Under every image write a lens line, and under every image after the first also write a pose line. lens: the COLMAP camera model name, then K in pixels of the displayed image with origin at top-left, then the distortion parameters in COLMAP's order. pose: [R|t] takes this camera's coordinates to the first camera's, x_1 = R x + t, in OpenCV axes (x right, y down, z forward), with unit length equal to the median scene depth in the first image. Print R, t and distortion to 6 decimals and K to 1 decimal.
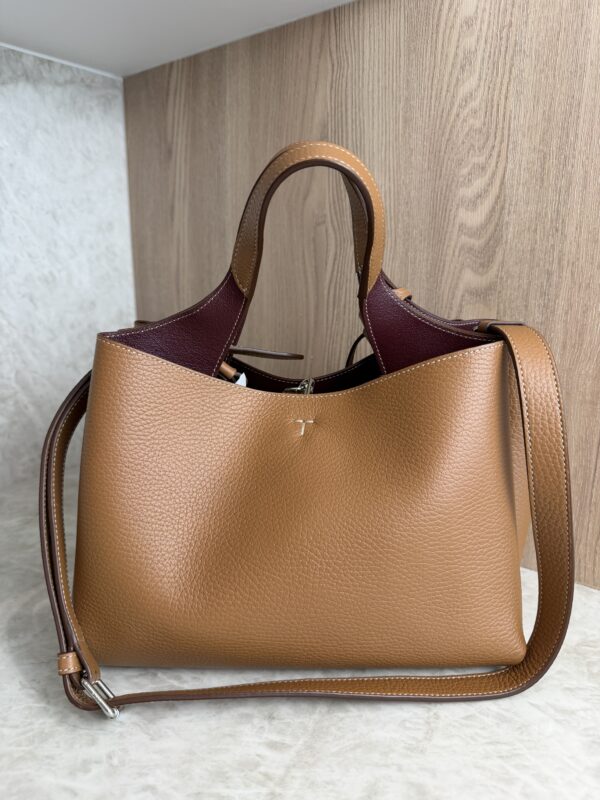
lens RADIAL K [[585.7, 0, 302.6], [0, 585.7, 397.8], [0, 0, 1]] dist [-0.019366, -0.002193]
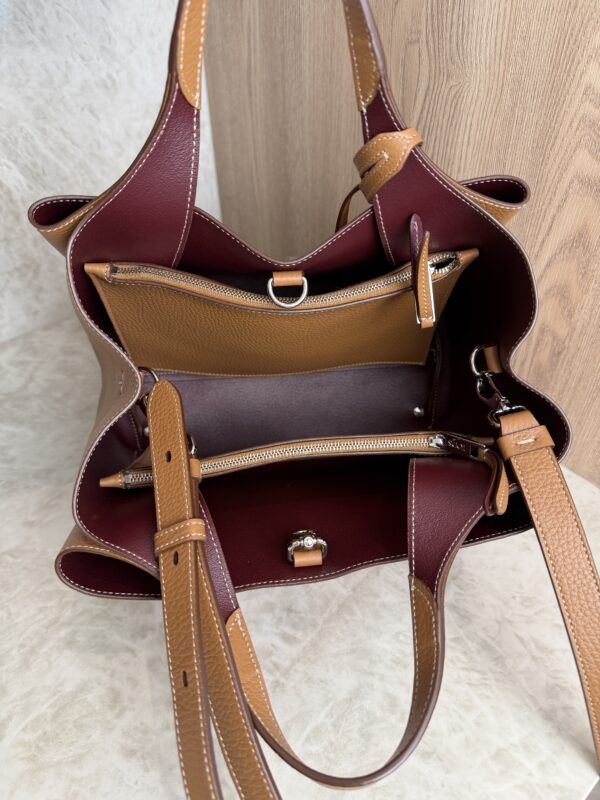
lens RADIAL K [[588.8, 0, 304.2], [0, 588.8, 400.2], [0, 0, 1]] dist [-0.031531, 0.005577]
pose [[0.978753, 0.118700, -0.167190, 0.083099], [-0.025843, 0.880305, 0.473703, -0.270915], [0.203407, -0.459317, 0.864669, 0.096587]]
